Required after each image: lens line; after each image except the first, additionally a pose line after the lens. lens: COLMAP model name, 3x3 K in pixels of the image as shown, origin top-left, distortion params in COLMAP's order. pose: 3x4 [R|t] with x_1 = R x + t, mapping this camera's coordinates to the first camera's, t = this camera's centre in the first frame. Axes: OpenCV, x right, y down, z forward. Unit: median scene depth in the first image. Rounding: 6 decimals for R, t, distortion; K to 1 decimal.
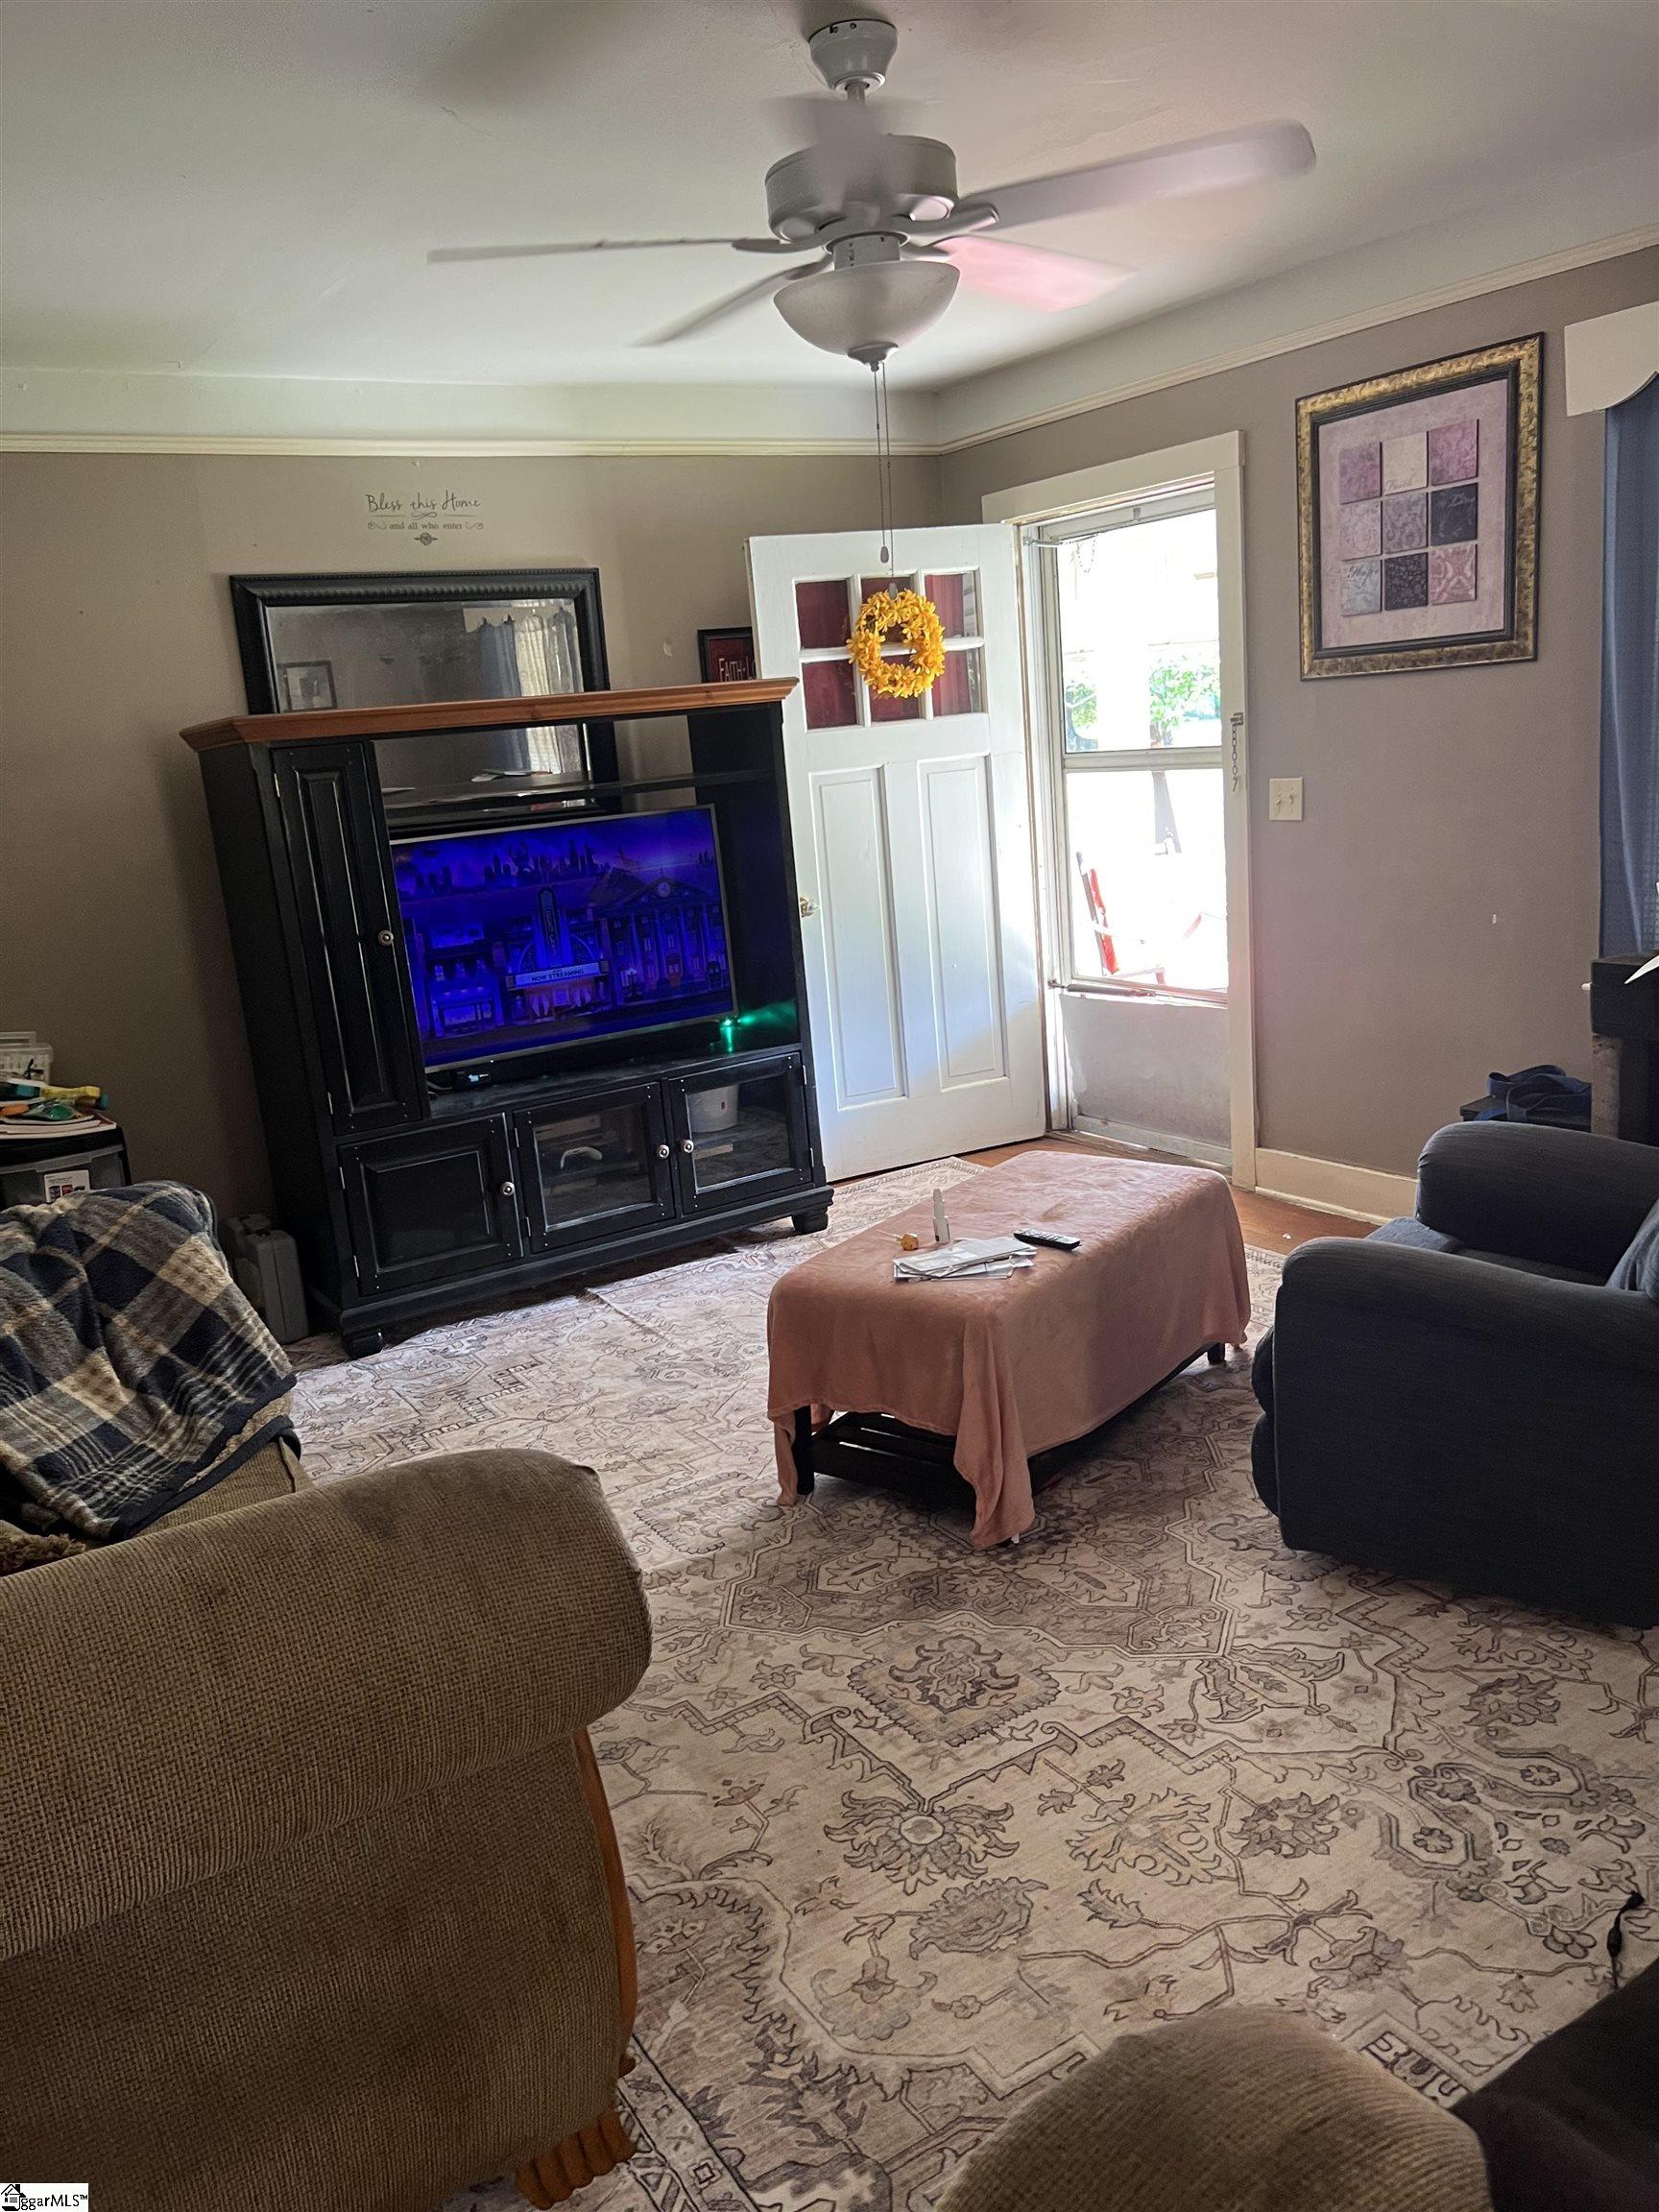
lens RADIAL K [[1666.9, 0, 843.3], [0, 1666.9, 1110.0], [0, 0, 1]] dist [0.045293, -0.054348]
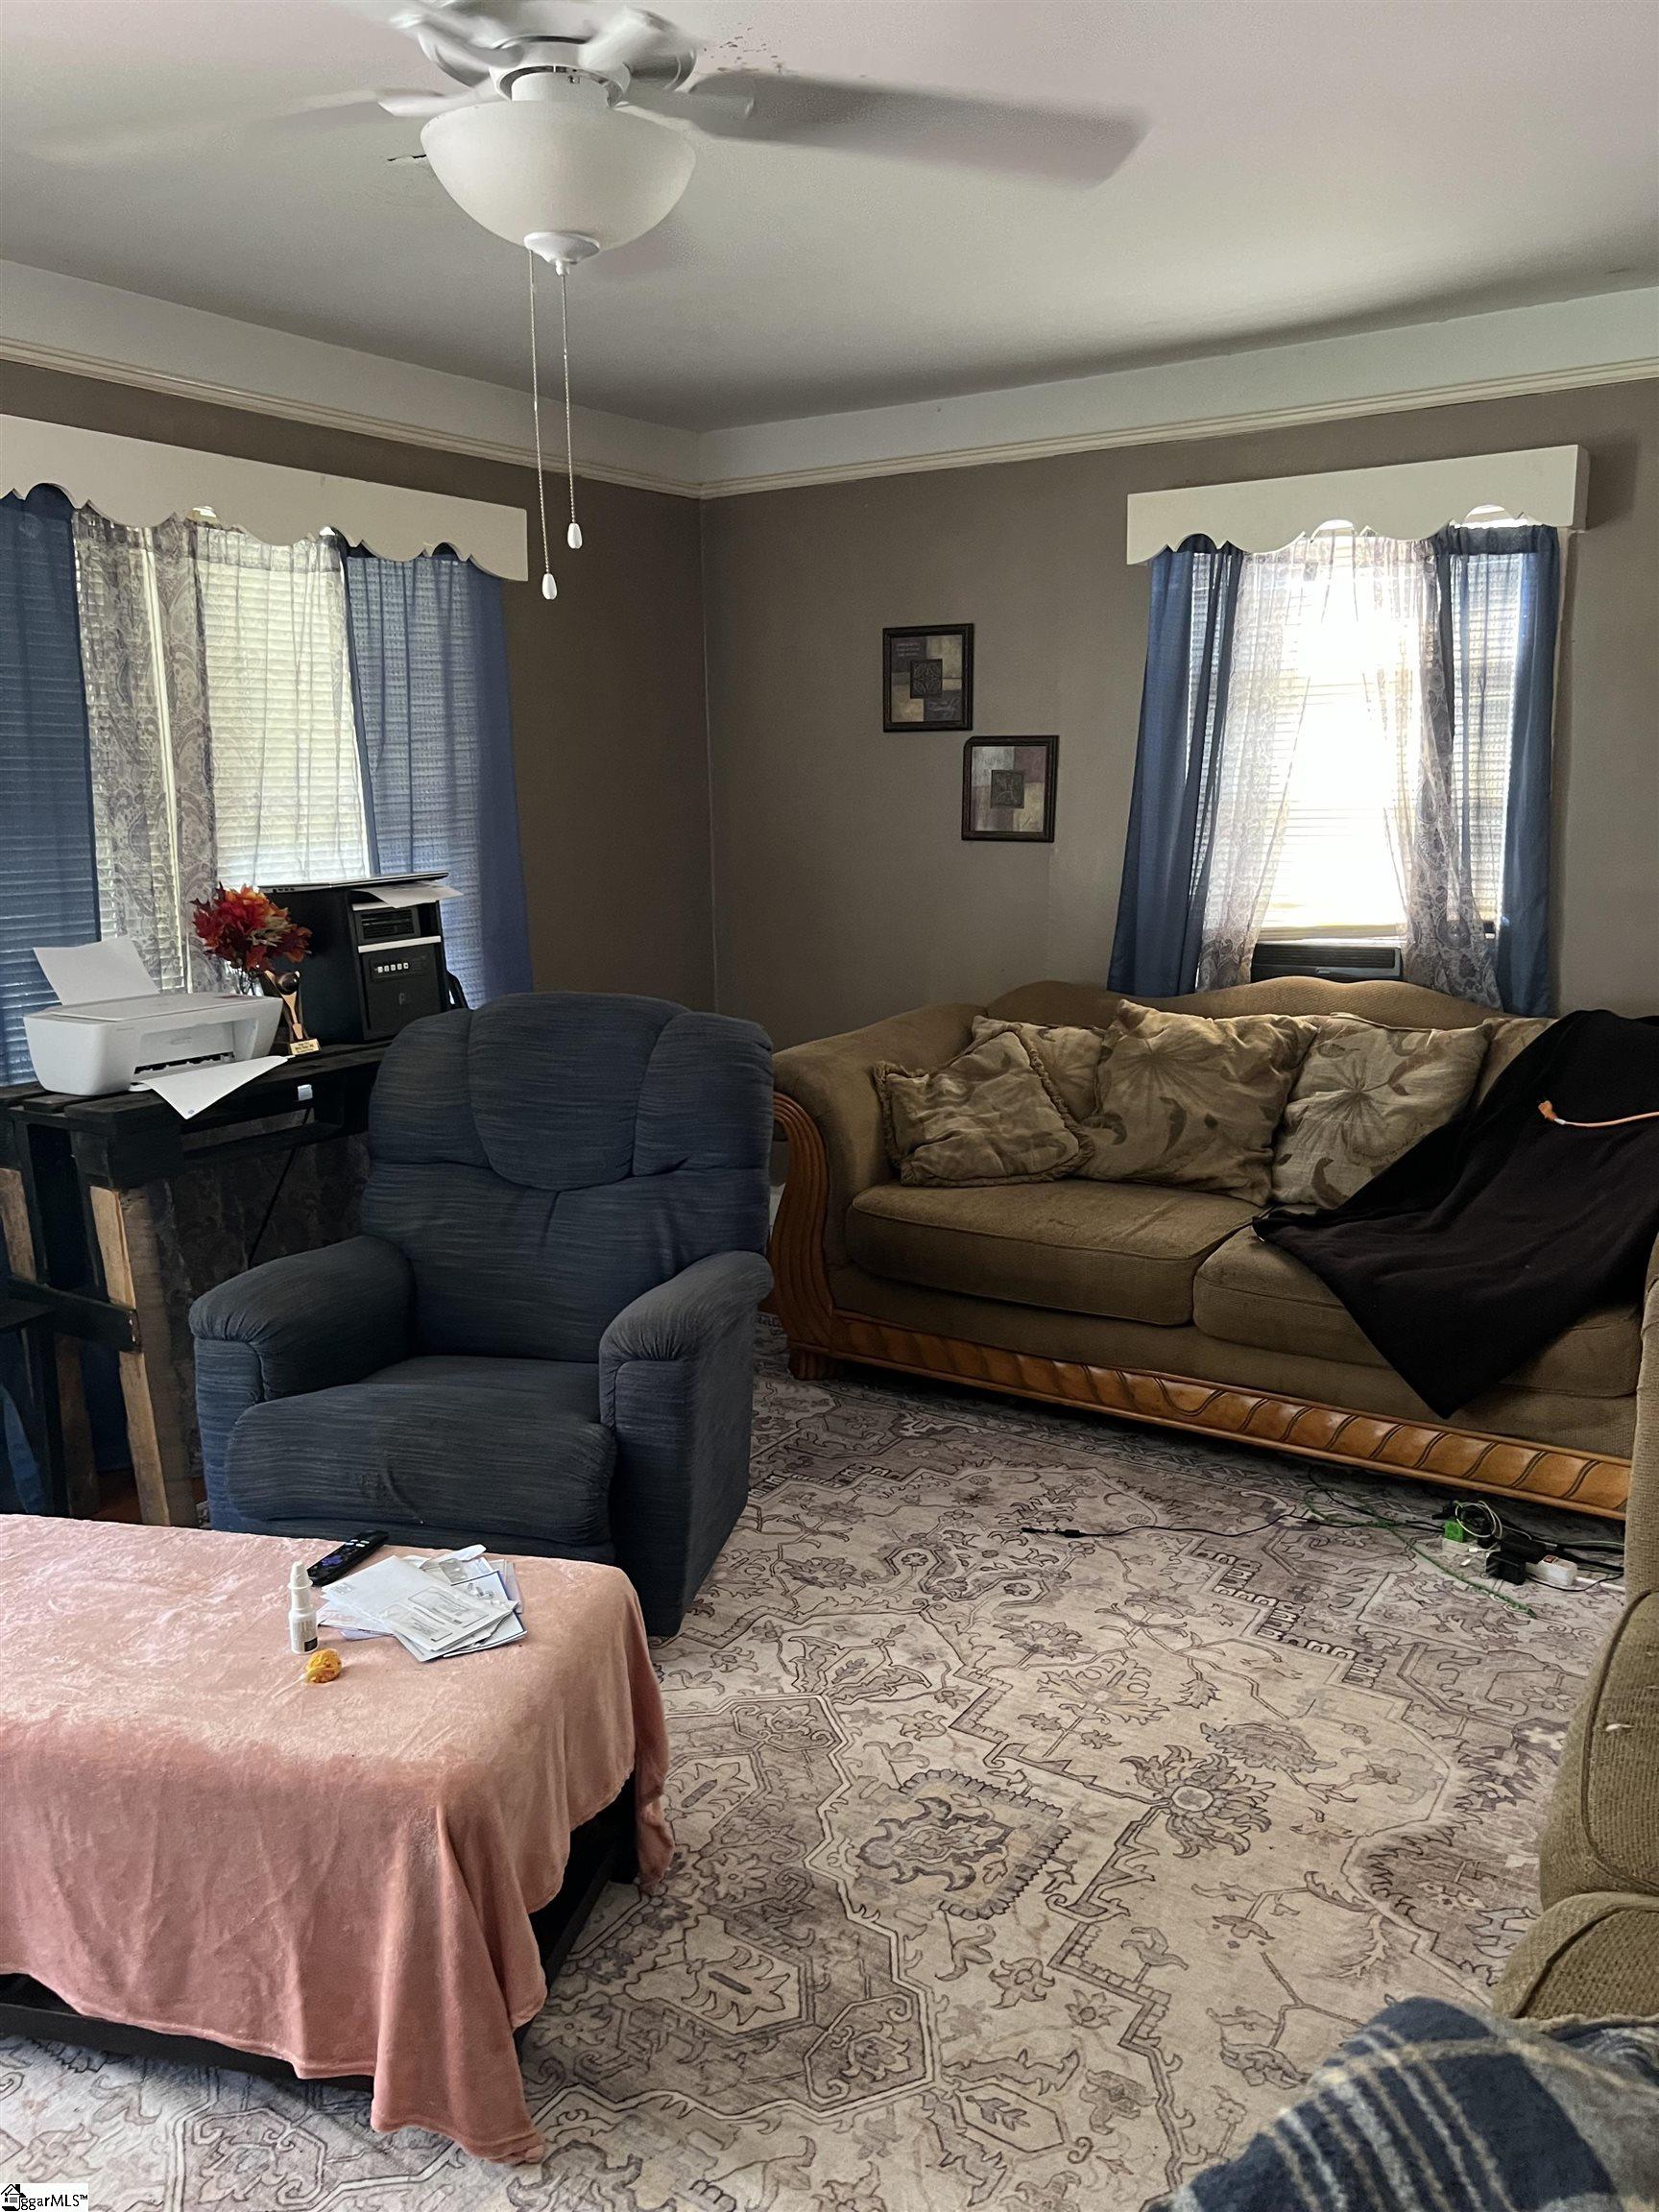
lens RADIAL K [[1666.9, 0, 837.6], [0, 1666.9, 1099.0], [0, 0, 1]] dist [0.045293, -0.054348]
pose [[-0.404610, -0.080852, 0.910908, -0.770956], [0.249581, 0.948507, 0.195049, -0.246679], [-0.879773, 0.306264, -0.363596, 1.406608]]
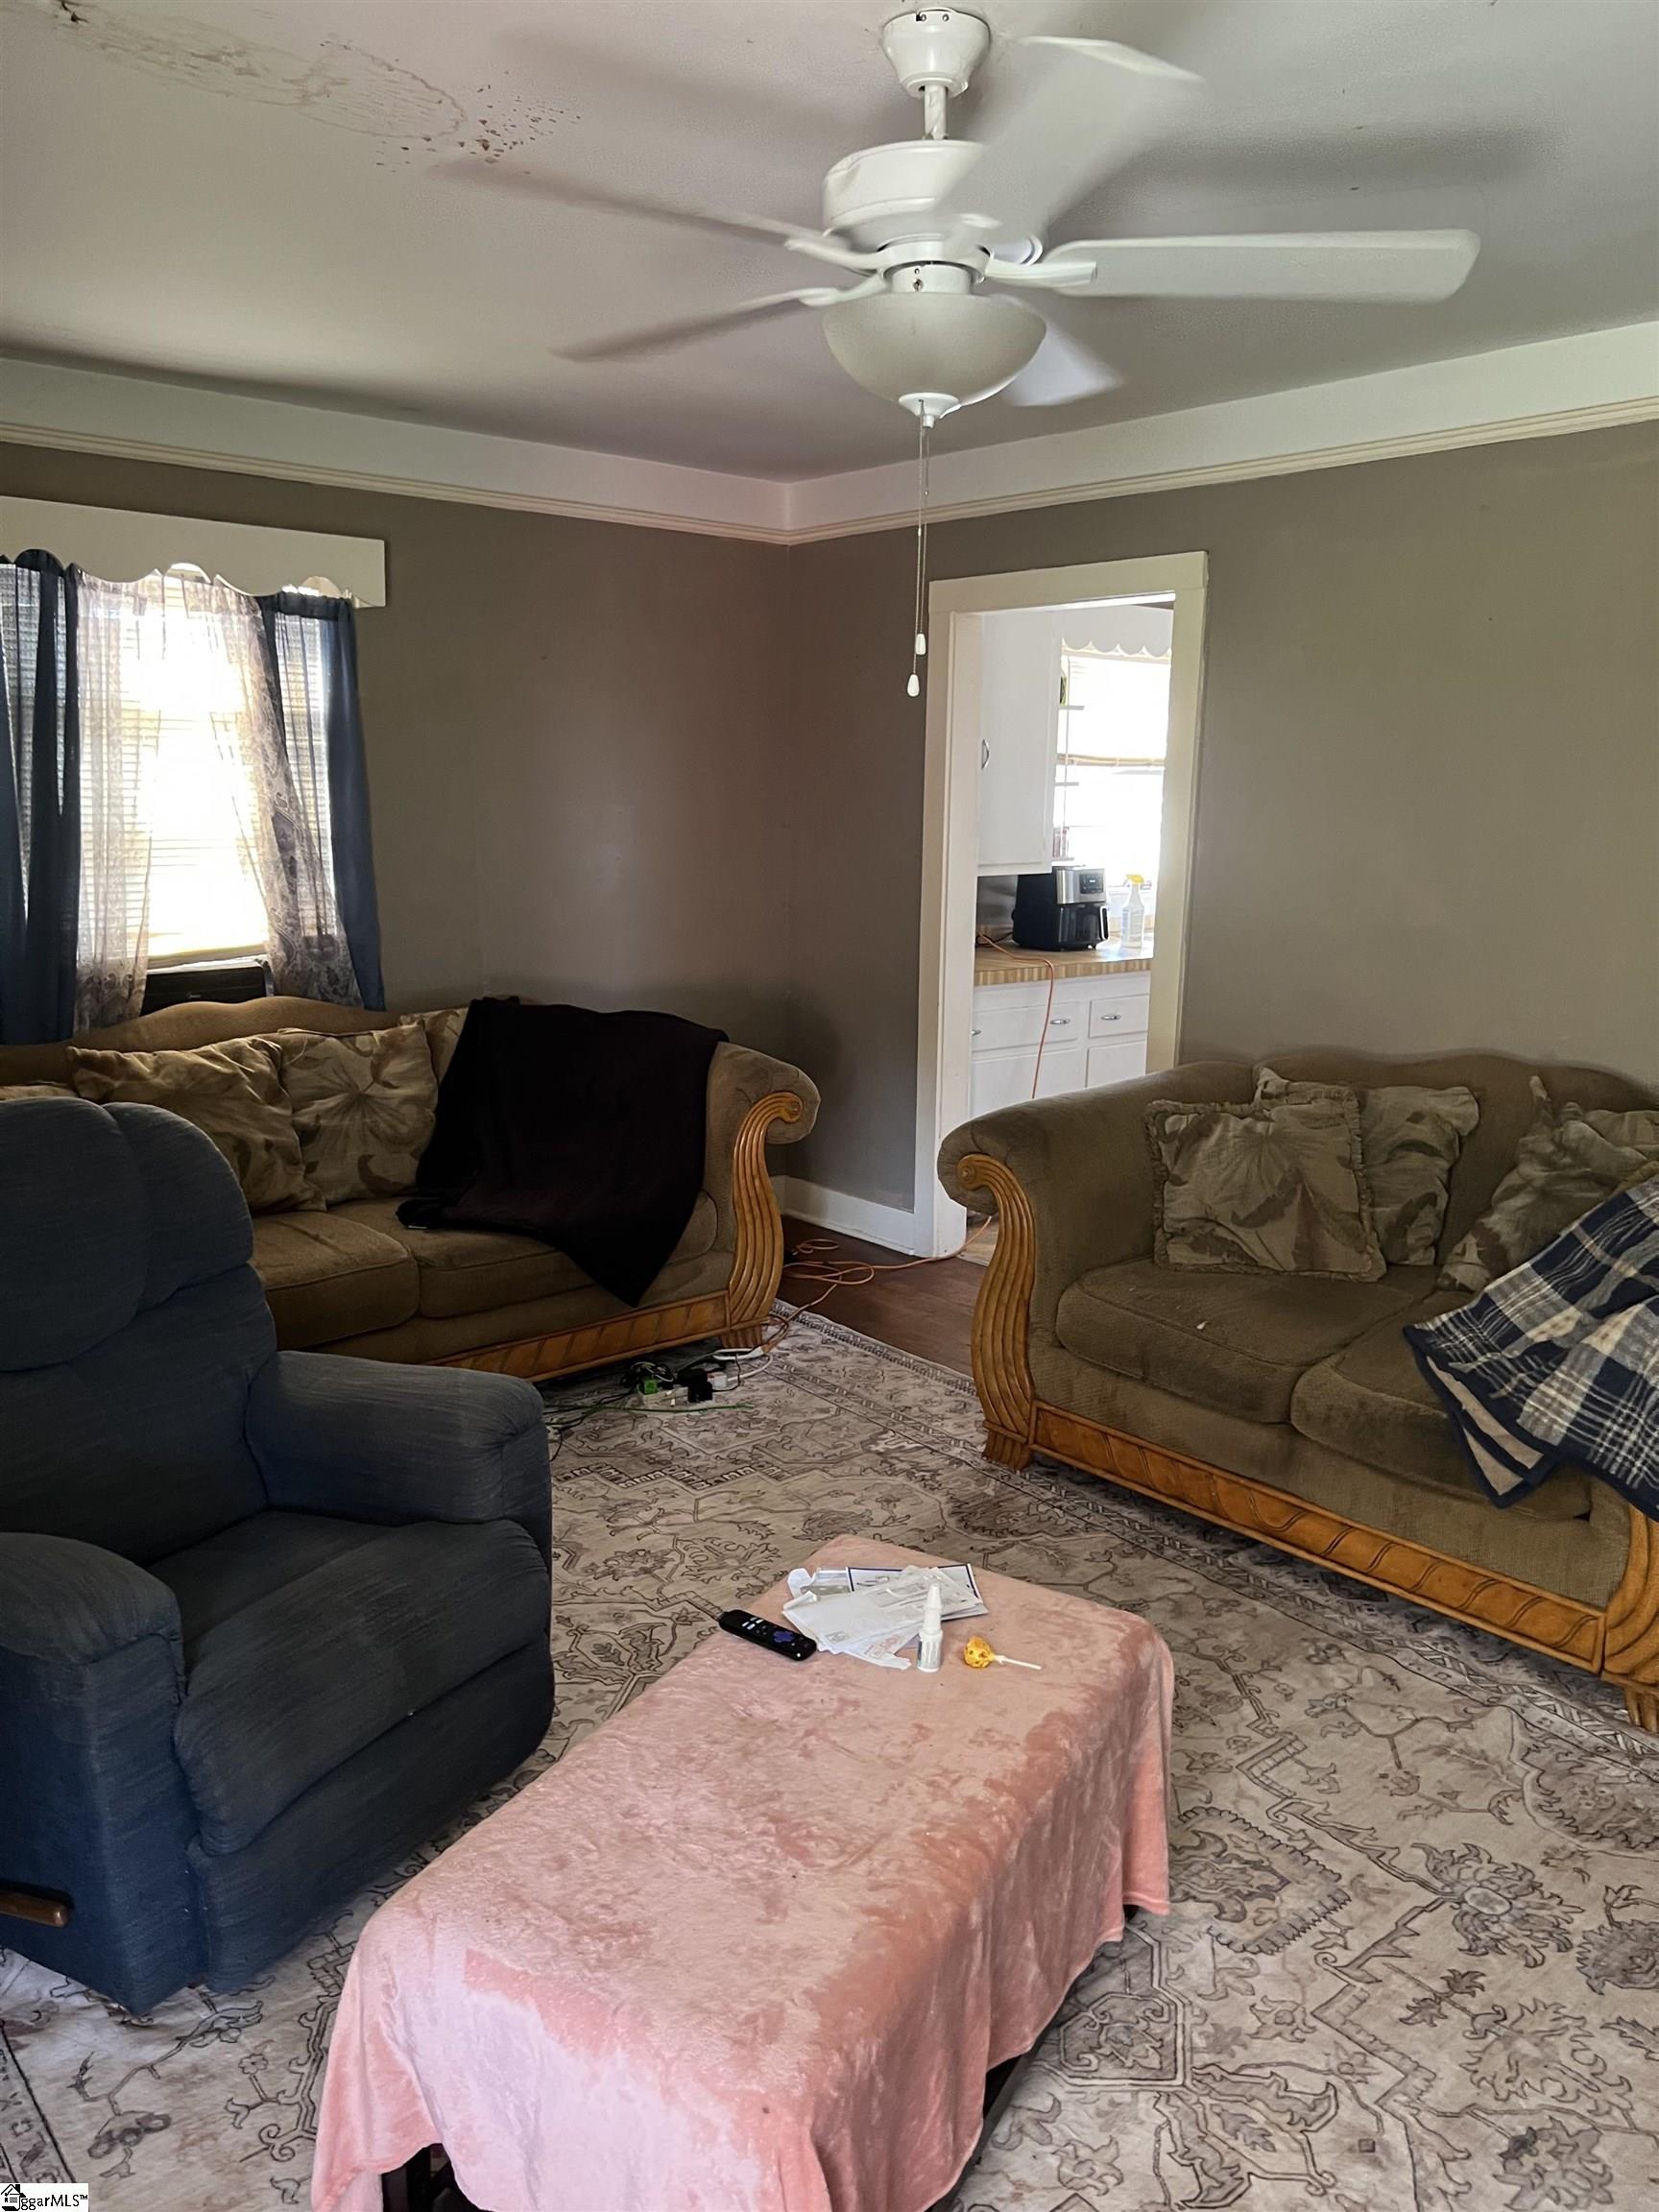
lens RADIAL K [[1666.9, 0, 813.7], [0, 1666.9, 1118.3], [0, 0, 1]] dist [0.045293, -0.054348]
pose [[-0.990093, 0.093078, -0.105127, 0.214879], [0.040634, 0.906612, 0.420005, -0.535352], [0.134402, 0.411572, -0.901413, 2.102177]]
